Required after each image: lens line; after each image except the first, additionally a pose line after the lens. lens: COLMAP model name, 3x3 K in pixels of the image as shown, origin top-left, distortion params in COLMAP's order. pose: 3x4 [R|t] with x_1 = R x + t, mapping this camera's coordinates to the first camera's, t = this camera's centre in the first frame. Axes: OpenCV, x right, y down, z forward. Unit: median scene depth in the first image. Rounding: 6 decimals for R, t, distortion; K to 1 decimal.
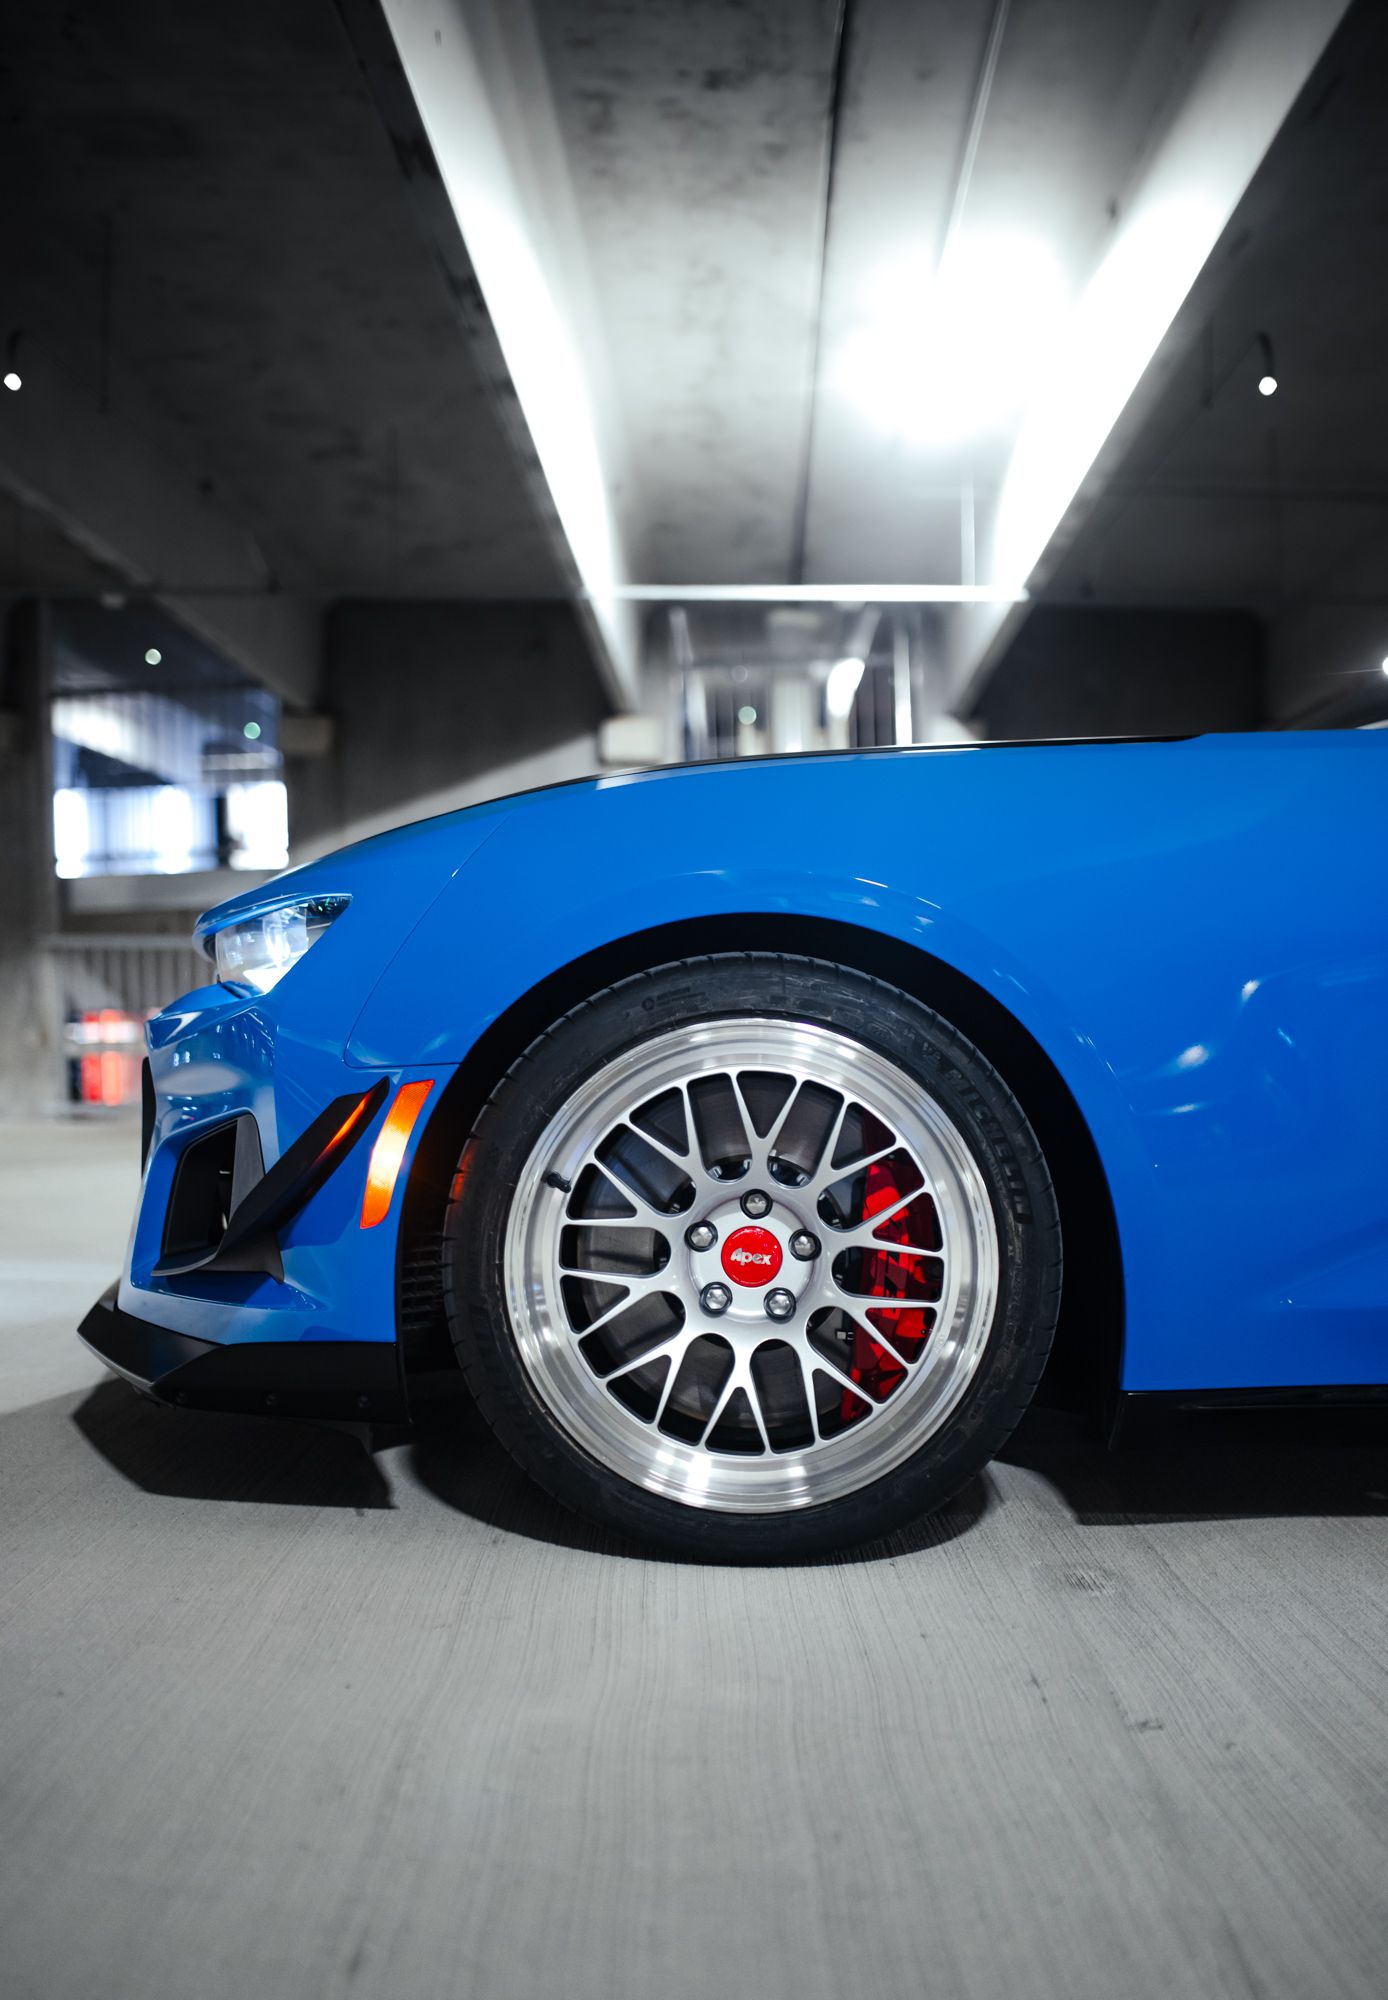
lens RADIAL K [[2047.5, 0, 685.3], [0, 2047.5, 1013.5], [0, 0, 1]] dist [-0.044244, 0.000000]
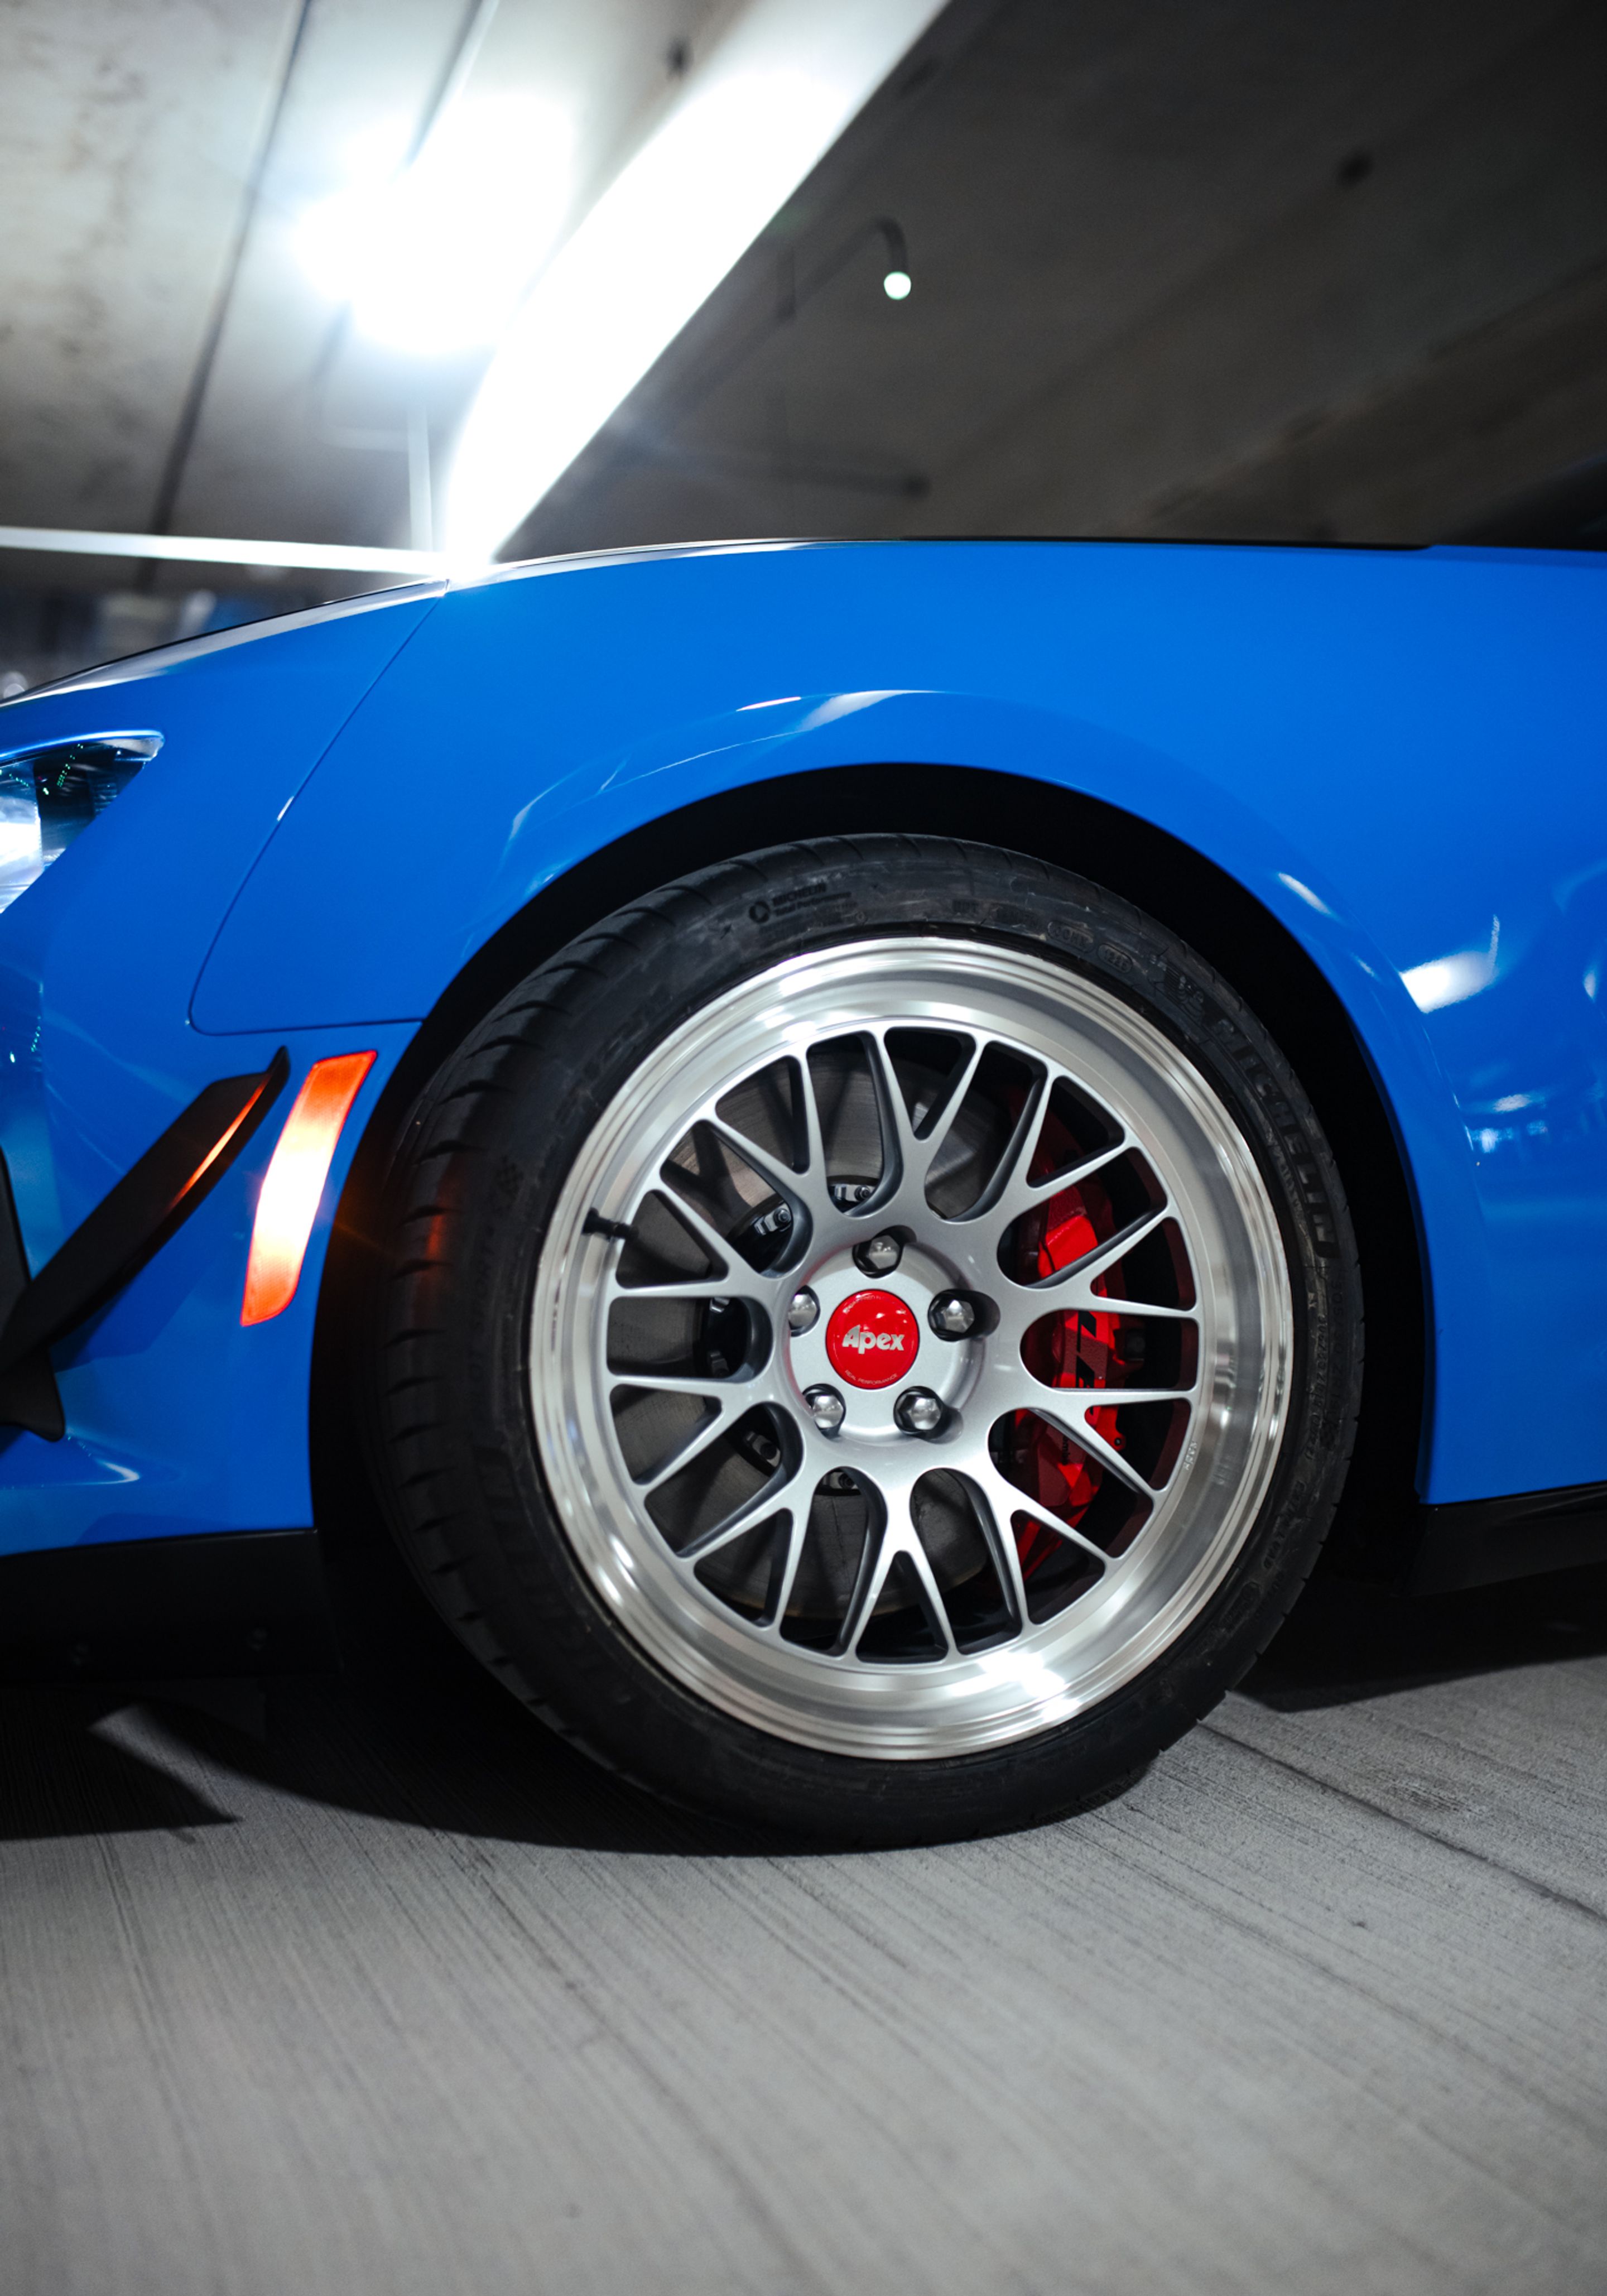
lens RADIAL K [[2368.4, 0, 845.6], [0, 2368.4, 1177.3], [0, 0, 1]] dist [-0.040039, 0.000000]
pose [[0.928205, -0.032088, 0.370682, -0.244873], [0.023383, 0.999336, 0.027955, 0.052195], [-0.371333, -0.017280, 0.928339, 0.358014]]
